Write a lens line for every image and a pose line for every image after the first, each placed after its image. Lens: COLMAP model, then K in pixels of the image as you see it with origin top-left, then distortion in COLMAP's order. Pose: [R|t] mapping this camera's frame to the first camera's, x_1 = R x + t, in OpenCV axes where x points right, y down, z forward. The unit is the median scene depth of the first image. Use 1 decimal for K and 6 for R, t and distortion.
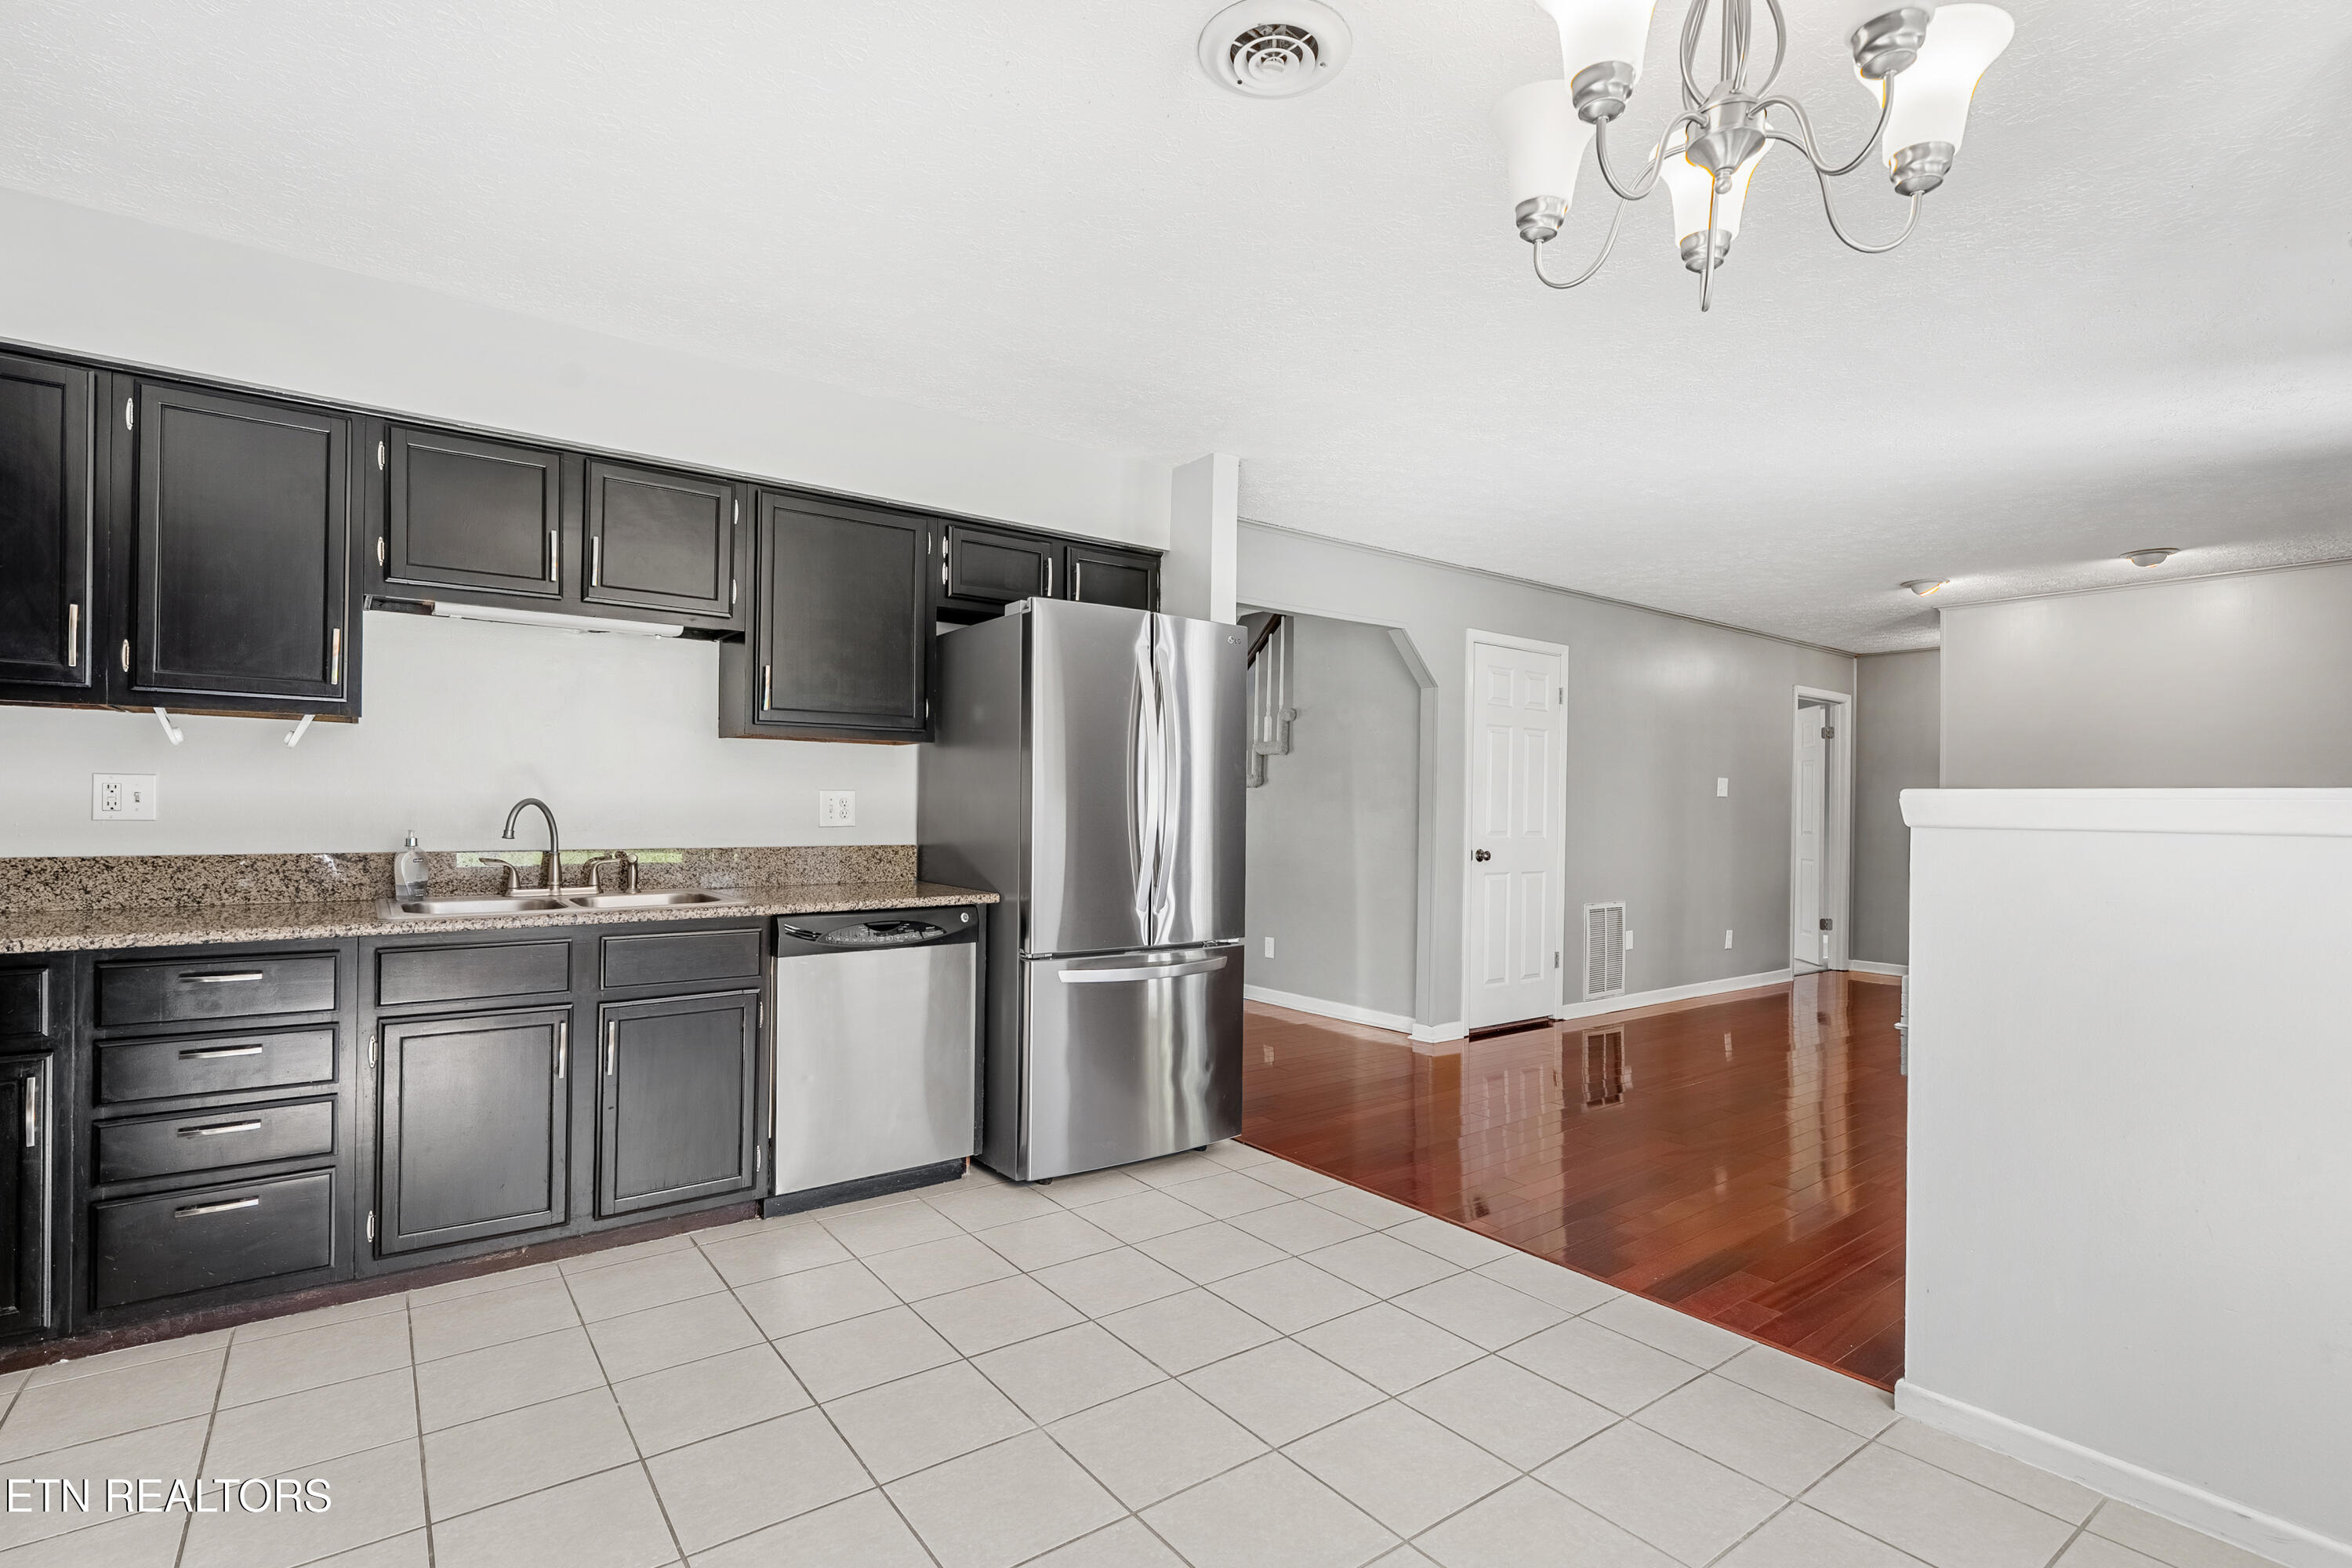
lens RADIAL K [[1080.3, 0, 1198.5], [0, 1080.3, 801.4], [0, 0, 1]] dist [-0.003749, 0.000514]
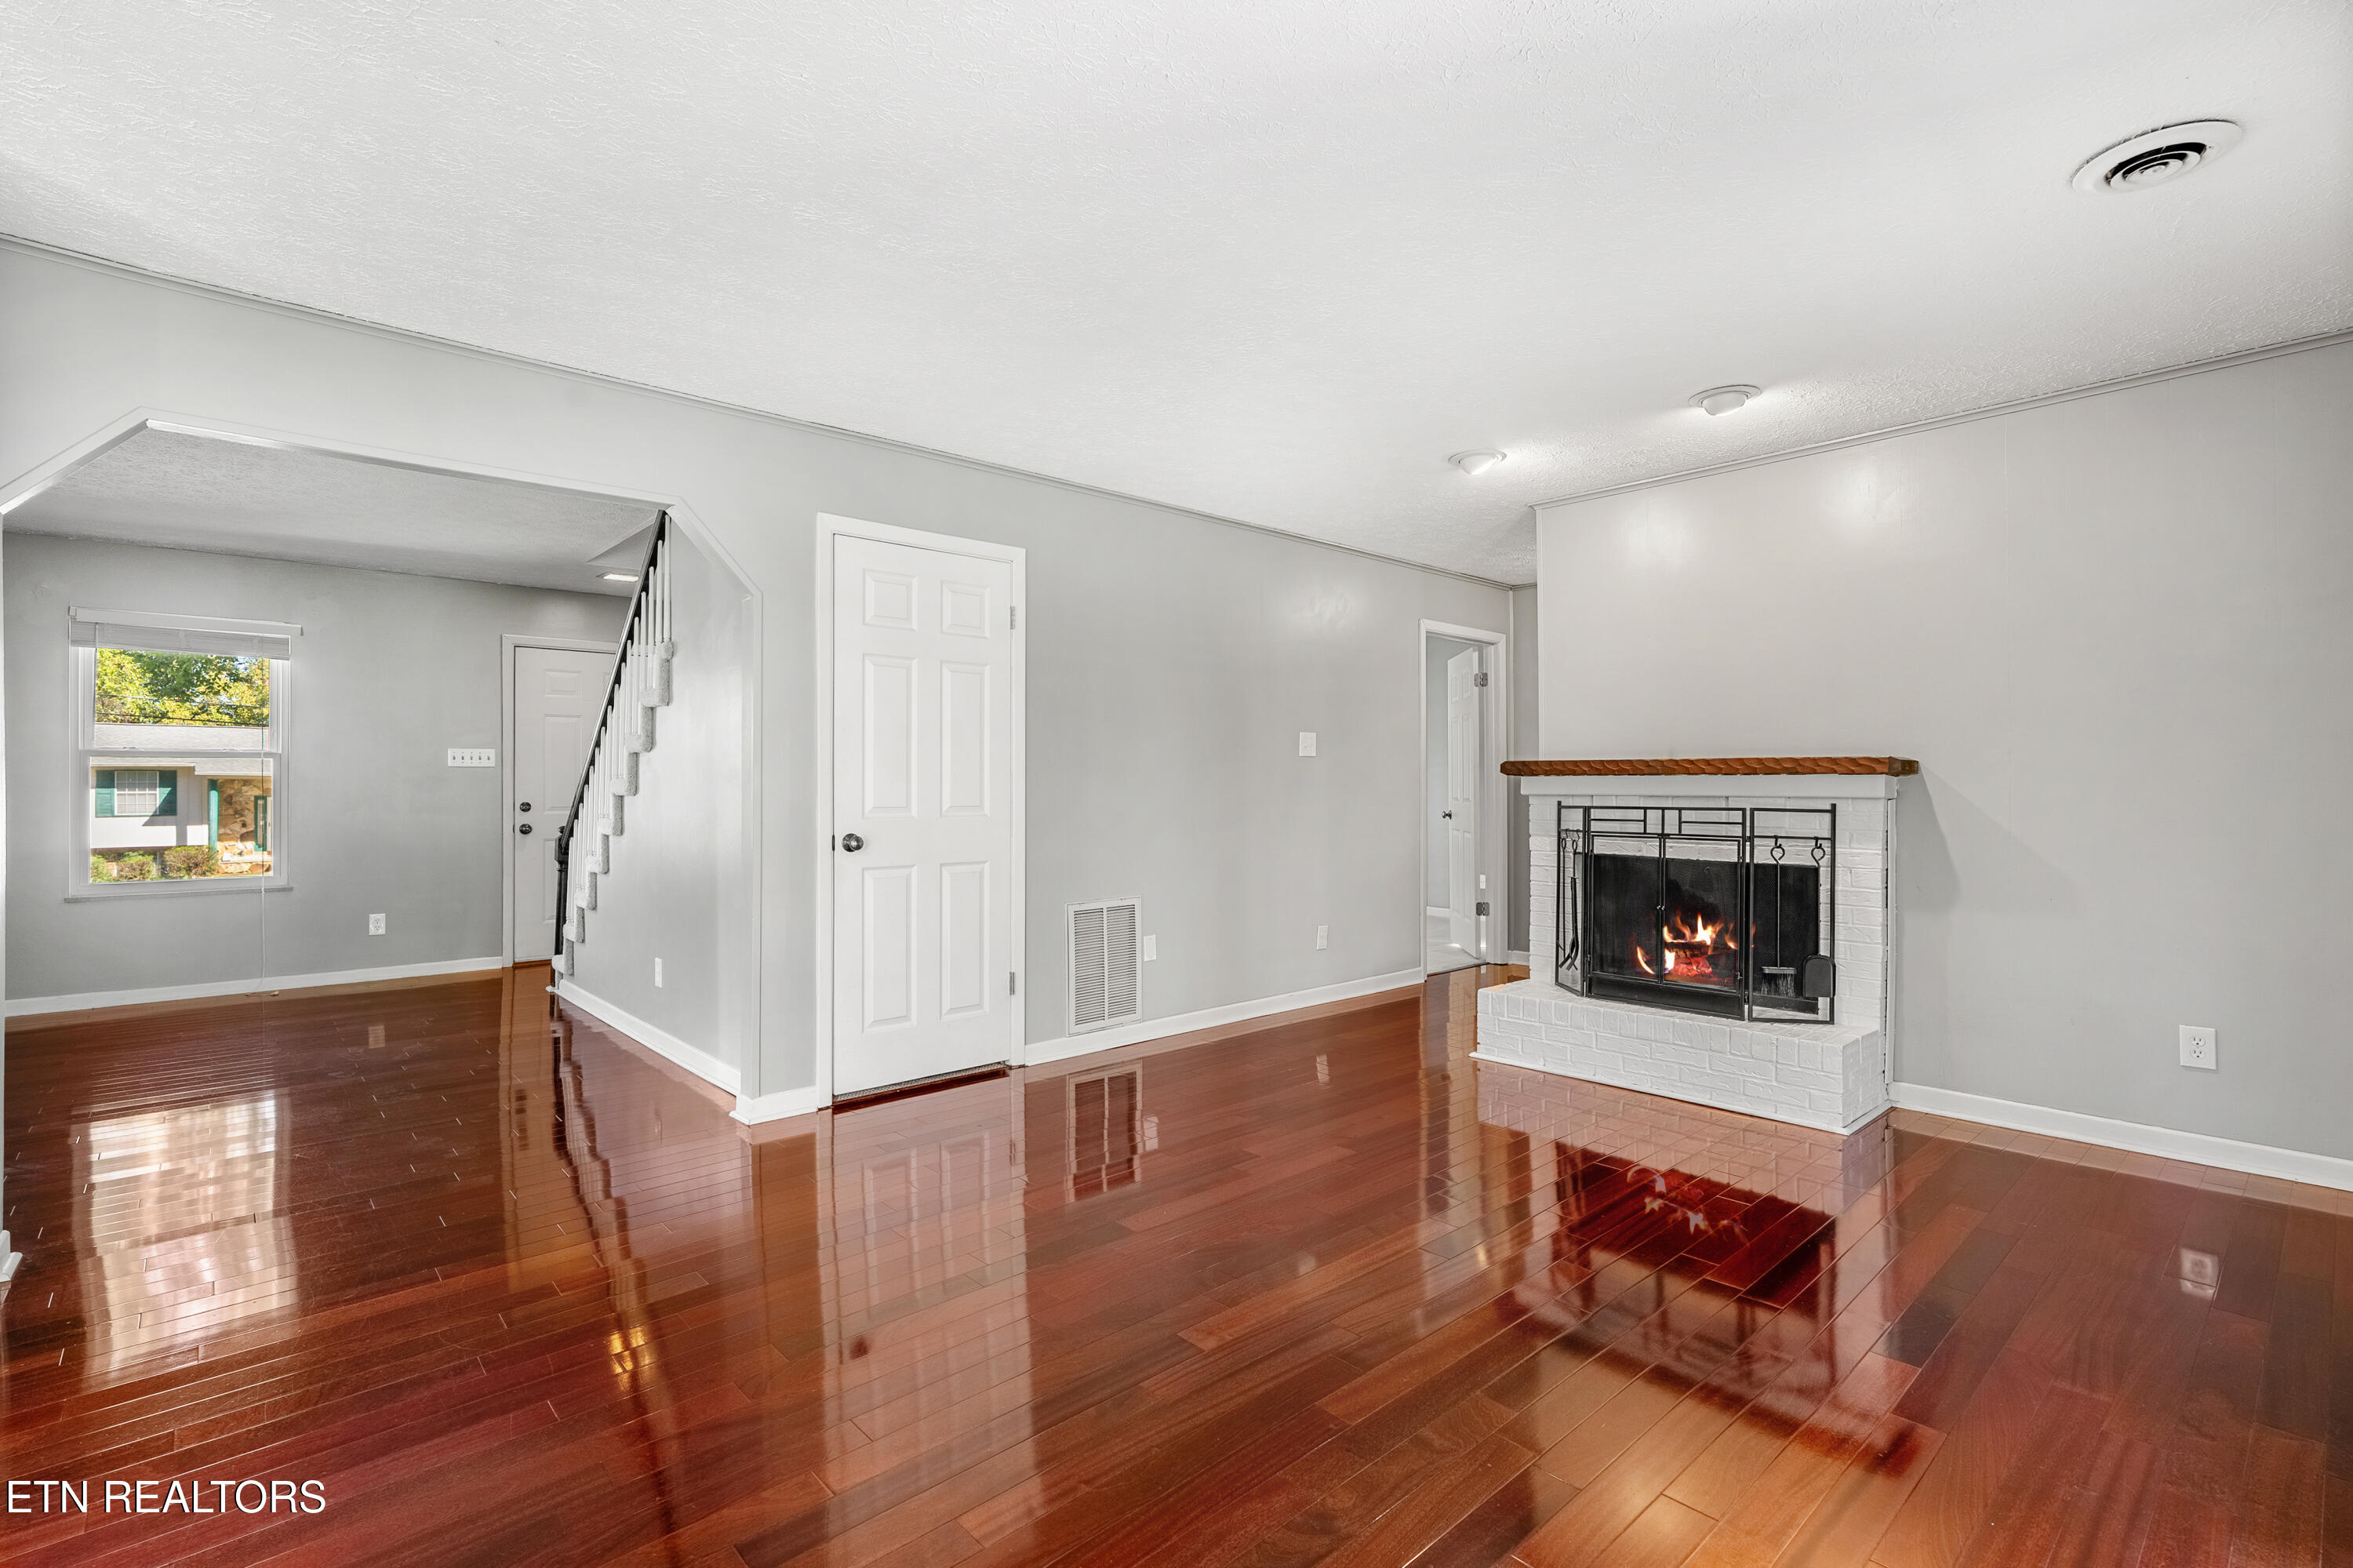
lens RADIAL K [[1080.8, 0, 1158.0], [0, 1080.8, 773.5], [0, 0, 1]] dist [-0.003749, 0.000514]
pose [[0.995537, -0.014725, 0.093216, 0.352518], [0.014885, 0.999889, -0.001024, 0.008633], [-0.093190, 0.002407, 0.995645, 0.263892]]
